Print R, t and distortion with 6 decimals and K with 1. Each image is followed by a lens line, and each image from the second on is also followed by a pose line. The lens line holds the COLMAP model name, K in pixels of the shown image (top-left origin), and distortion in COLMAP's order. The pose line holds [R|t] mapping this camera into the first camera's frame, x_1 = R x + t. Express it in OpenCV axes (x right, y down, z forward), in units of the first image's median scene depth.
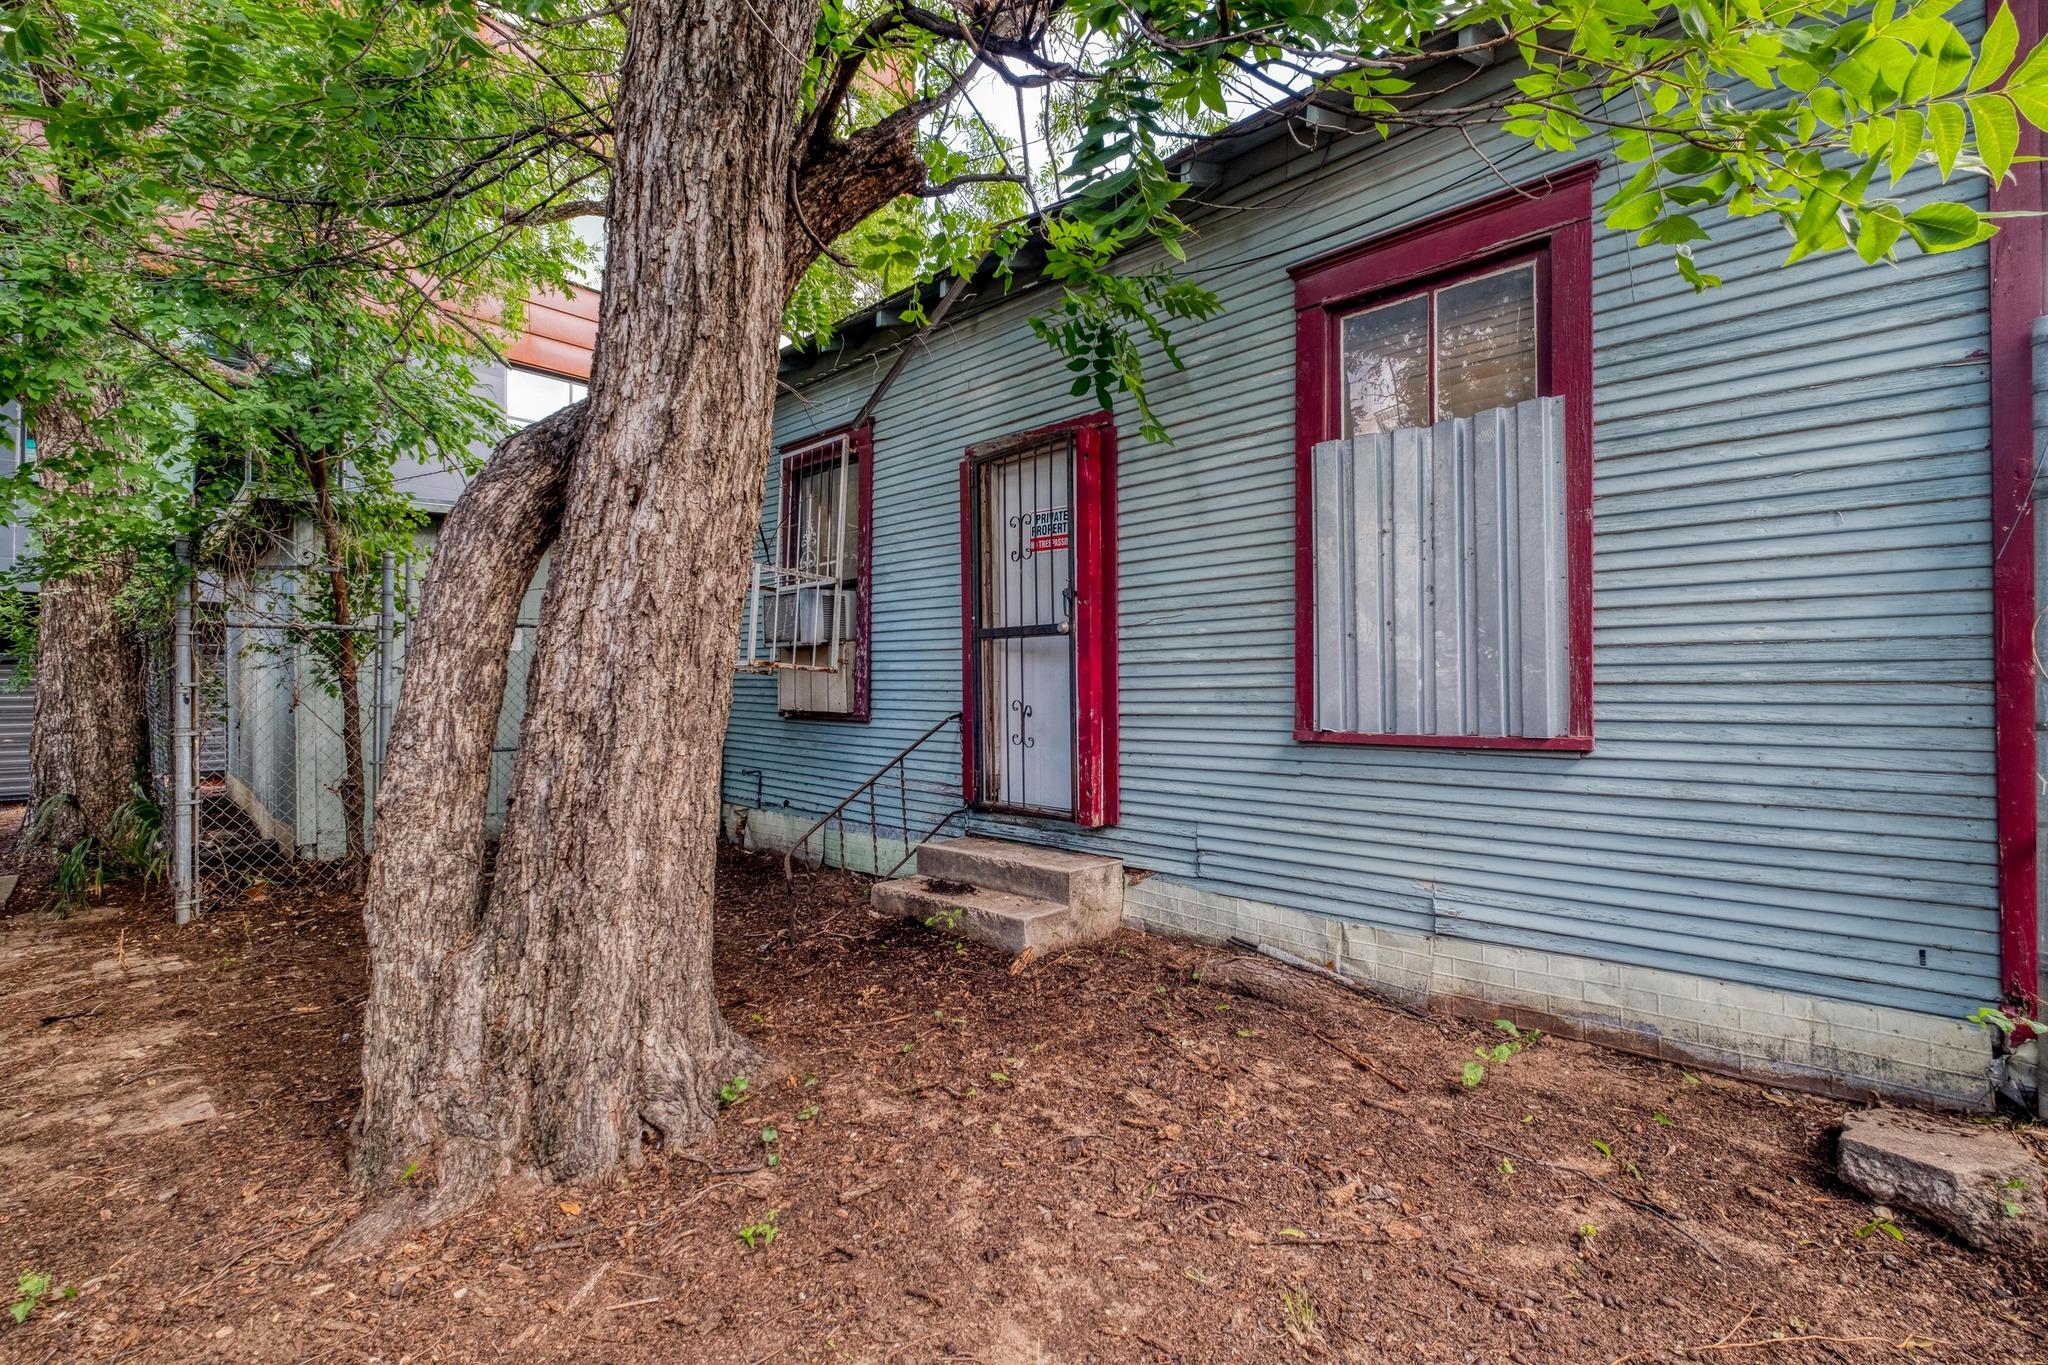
lens RADIAL K [[880.8, 0, 1028.3], [0, 880.8, 678.6], [0, 0, 1]] dist [0.006794, -0.004349]
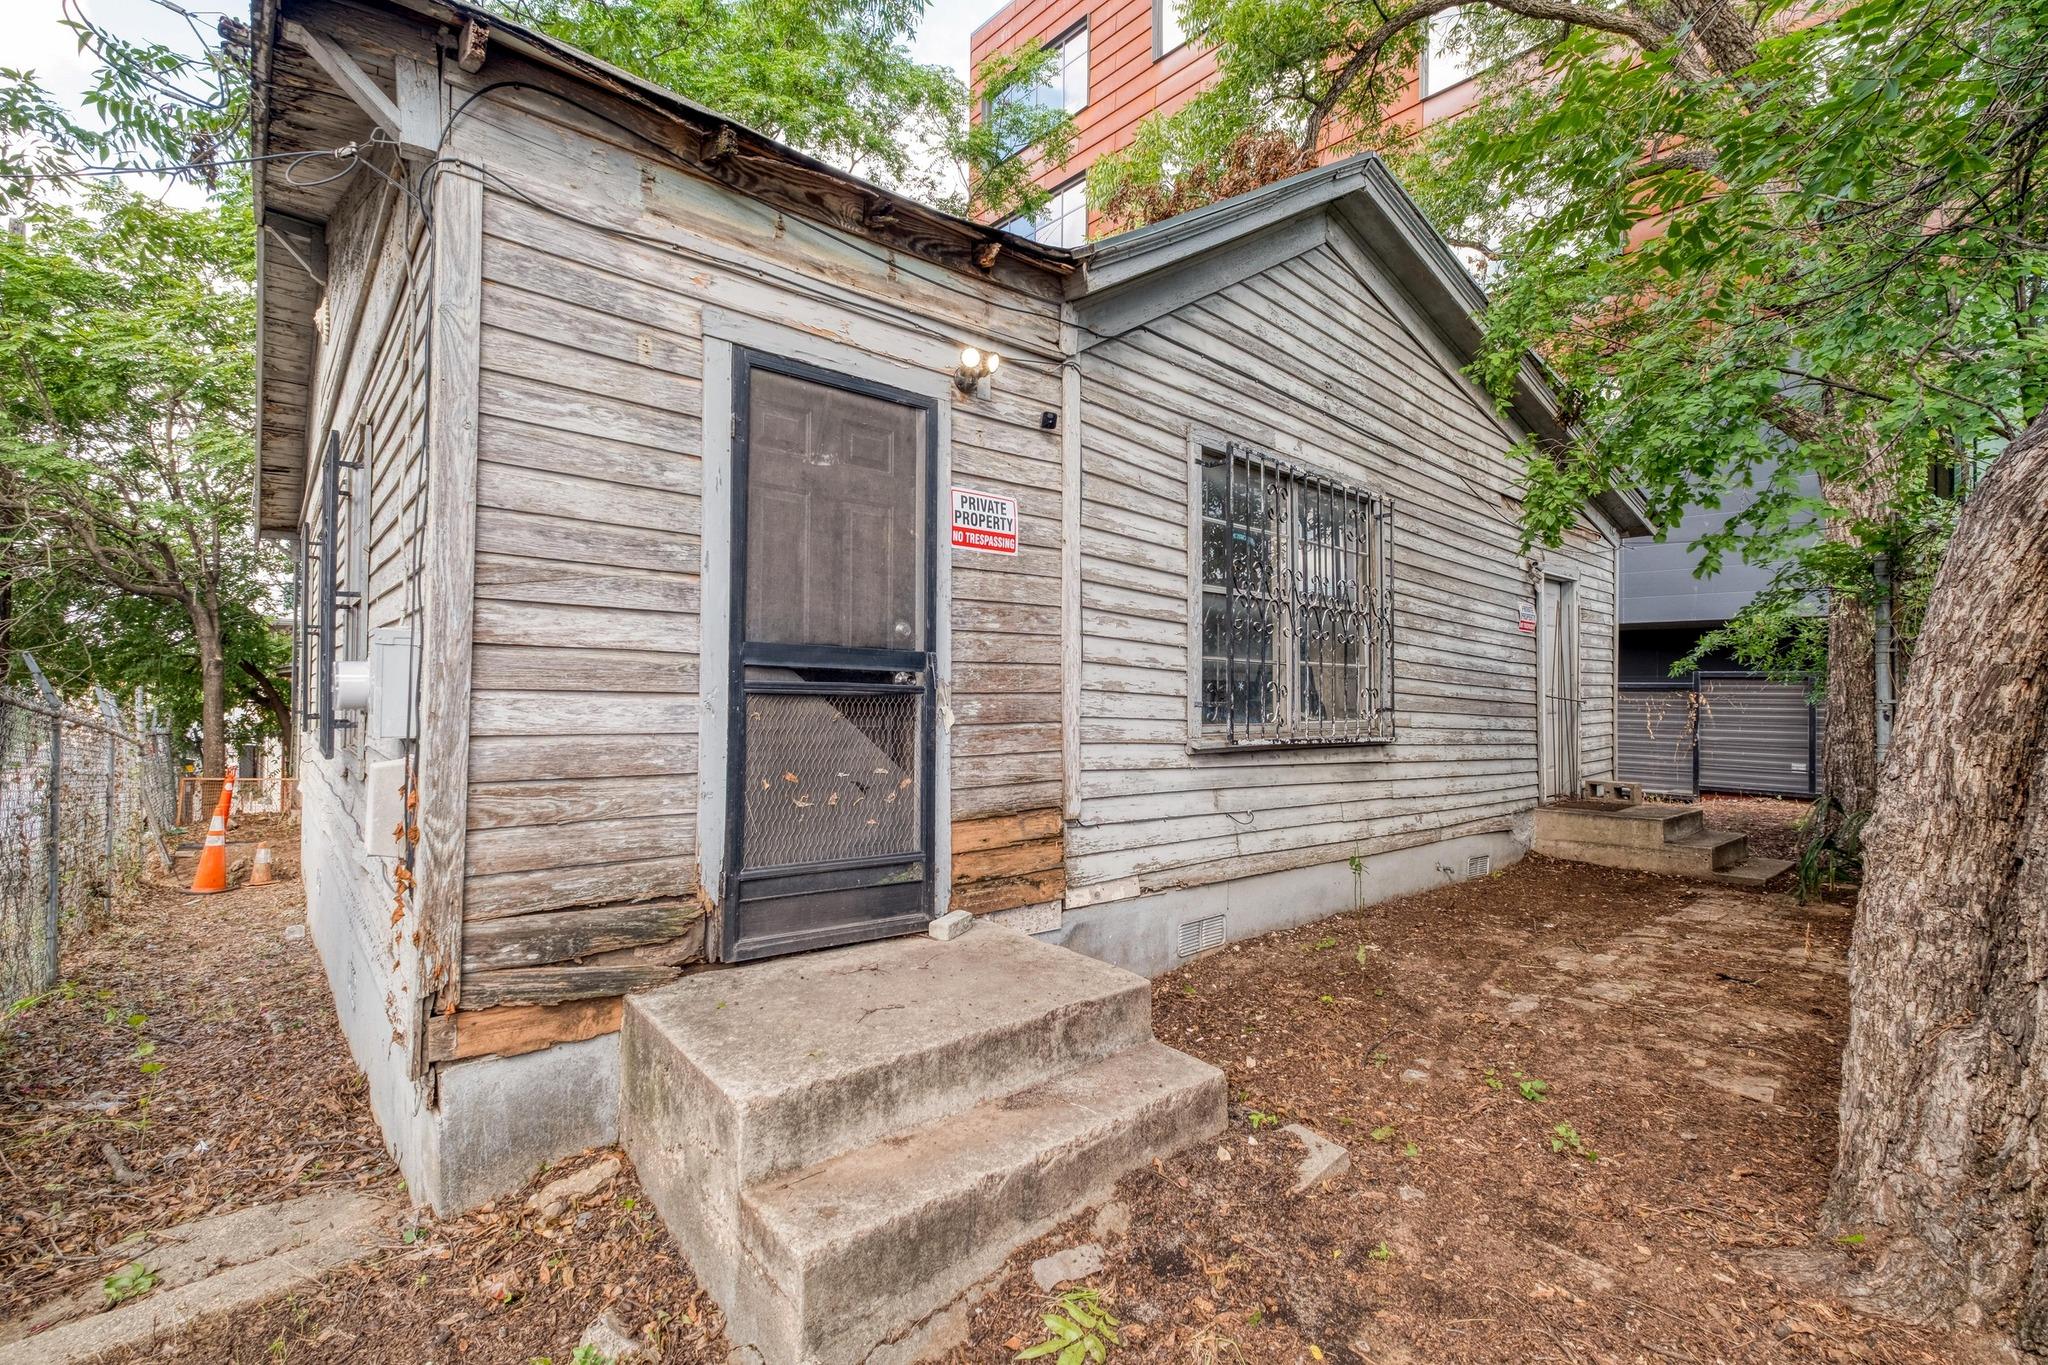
lens RADIAL K [[880.8, 0, 1028.3], [0, 880.8, 678.6], [0, 0, 1]] dist [0.006794, -0.004349]
pose [[-0.079592, -0.012494, -0.996749, 0.256411], [-0.001638, 0.999922, -0.012403, -0.010352], [0.996826, 0.000645, -0.079606, 0.194259]]
